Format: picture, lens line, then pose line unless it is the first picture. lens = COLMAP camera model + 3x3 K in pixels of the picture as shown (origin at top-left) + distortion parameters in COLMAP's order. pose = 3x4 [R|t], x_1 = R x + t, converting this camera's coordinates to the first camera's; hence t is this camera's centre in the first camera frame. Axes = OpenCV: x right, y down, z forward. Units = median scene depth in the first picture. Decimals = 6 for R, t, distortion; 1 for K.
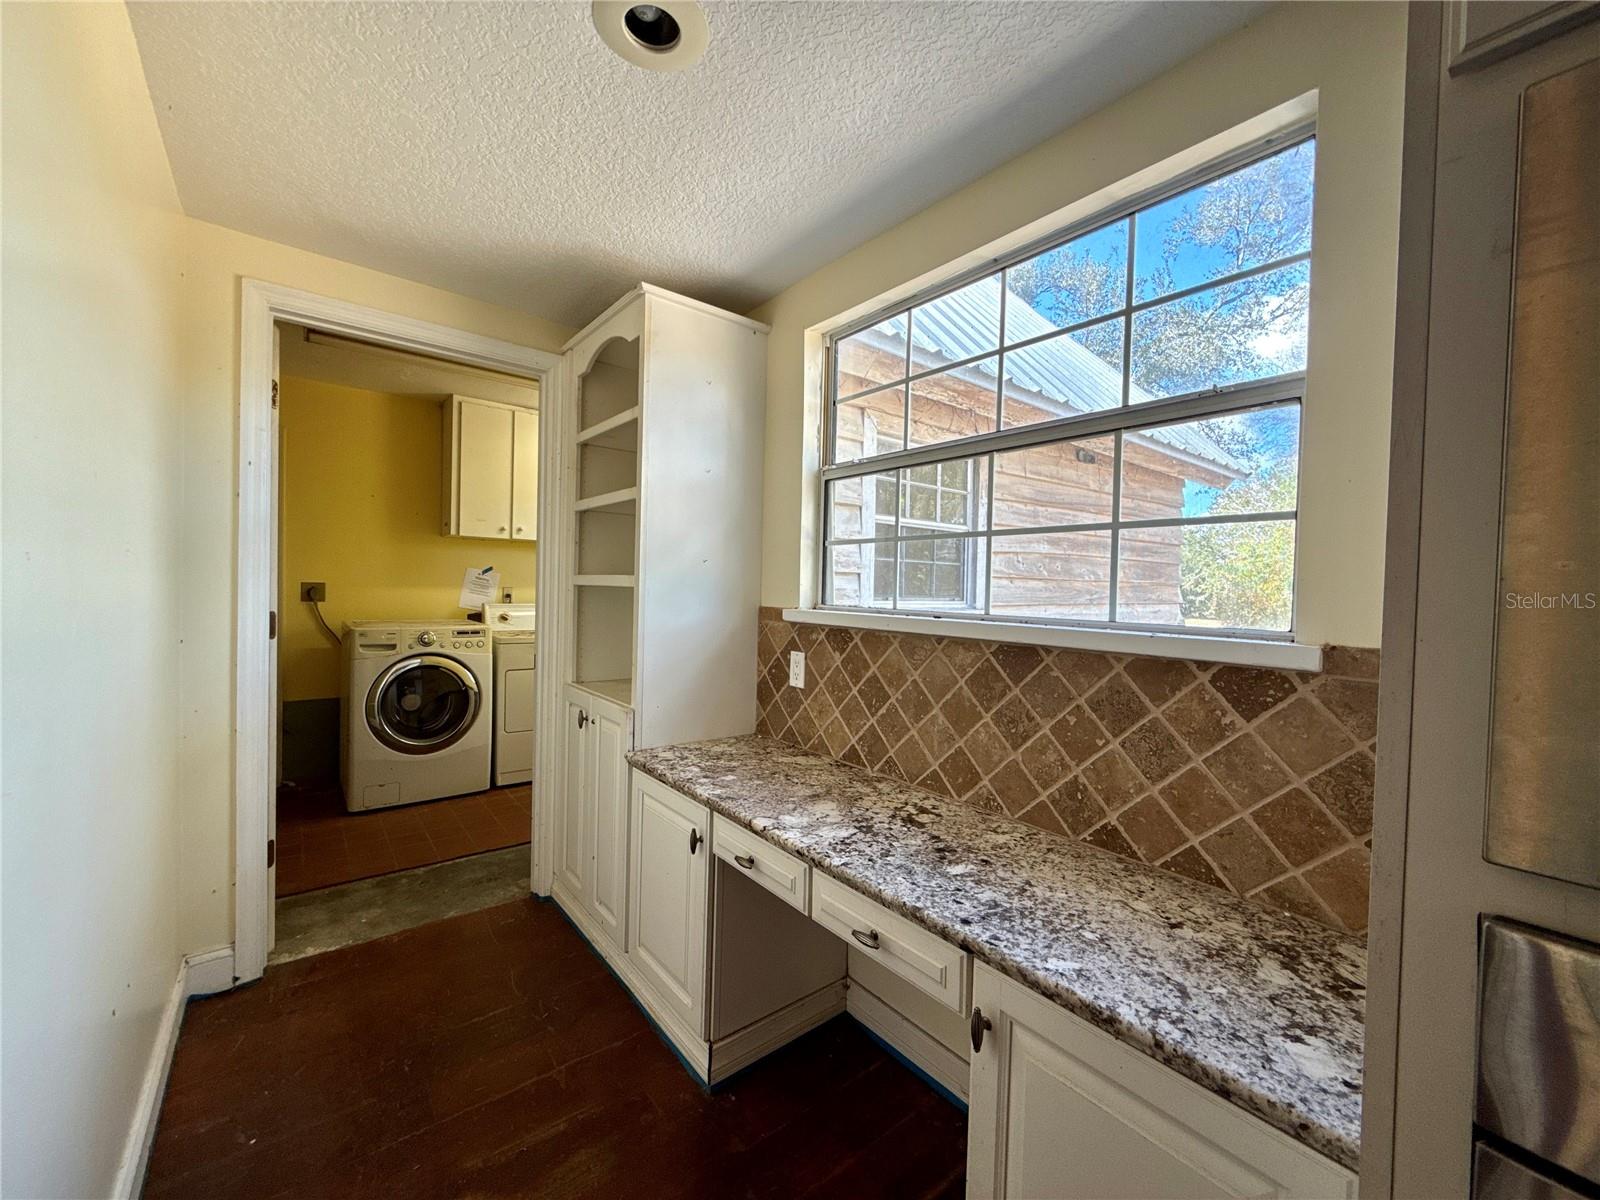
lens RADIAL K [[639.2, 0, 787.0], [0, 639.2, 598.9], [0, 0, 1]] dist [0.001981, 0.000033]
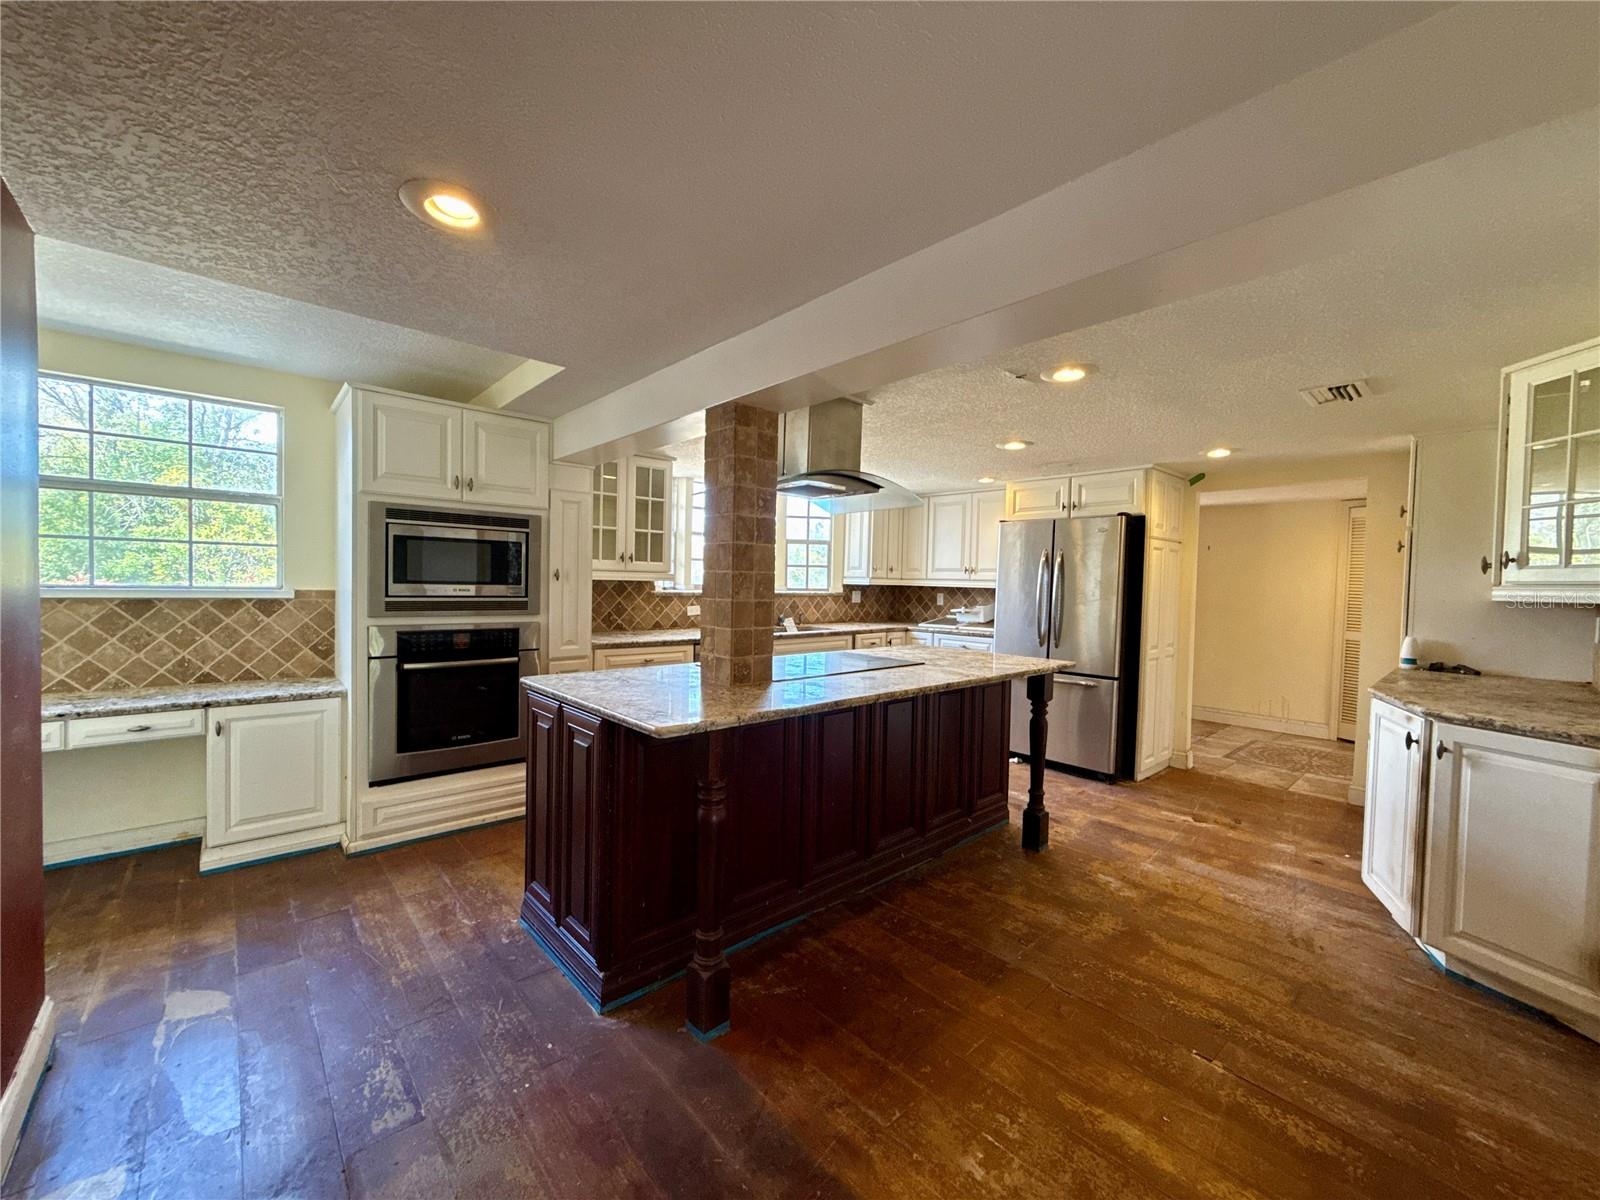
lens RADIAL K [[639.2, 0, 787.7], [0, 639.2, 601.8], [0, 0, 1]] dist [0.001981, 0.000033]
pose [[-0.052447, -0.056016, 0.997051, -1.883634], [-0.008023, 0.998417, 0.055671, -0.048991], [-0.998591, -0.005080, -0.052813, -0.975602]]
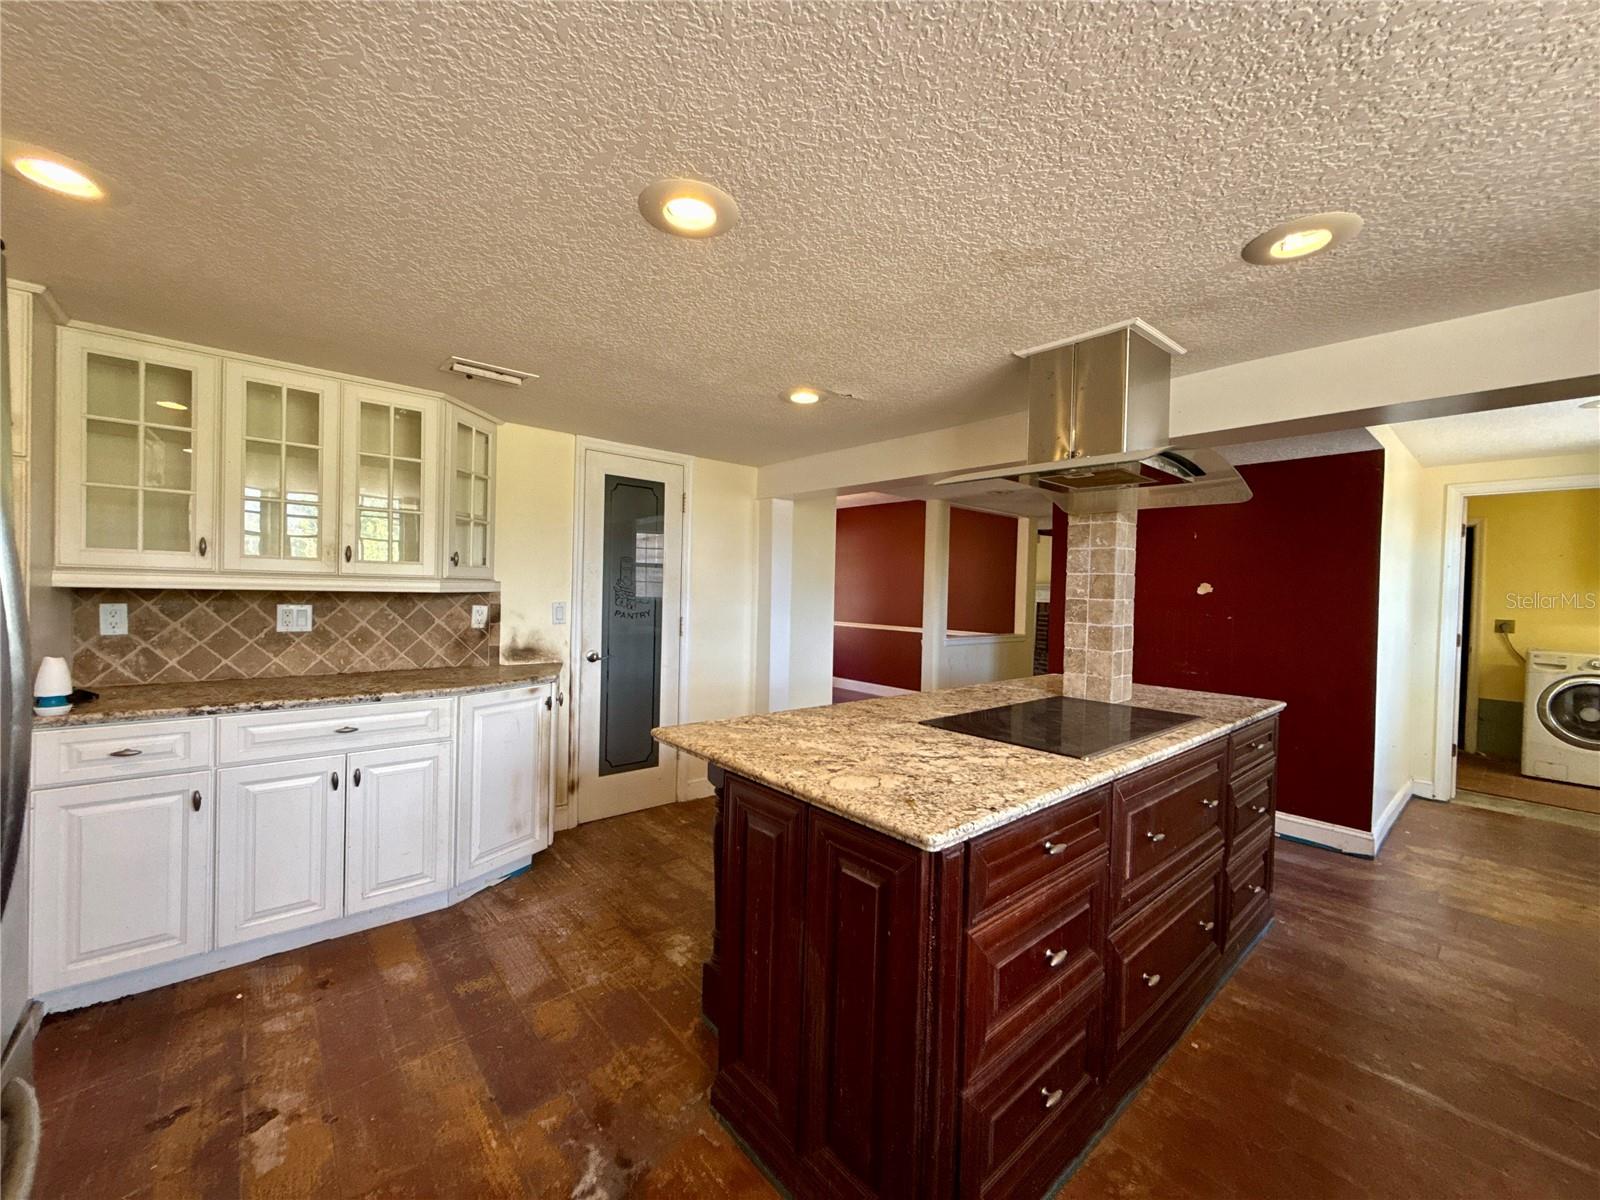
lens RADIAL K [[639.2, 0, 799.0], [0, 639.2, 599.1], [0, 0, 1]] dist [0.001981, 0.000033]
pose [[0.052654, -0.006335, -0.998593, 1.819133], [-0.044312, 0.998980, -0.008674, 0.031261], [0.997629, 0.044706, 0.052320, -1.962836]]
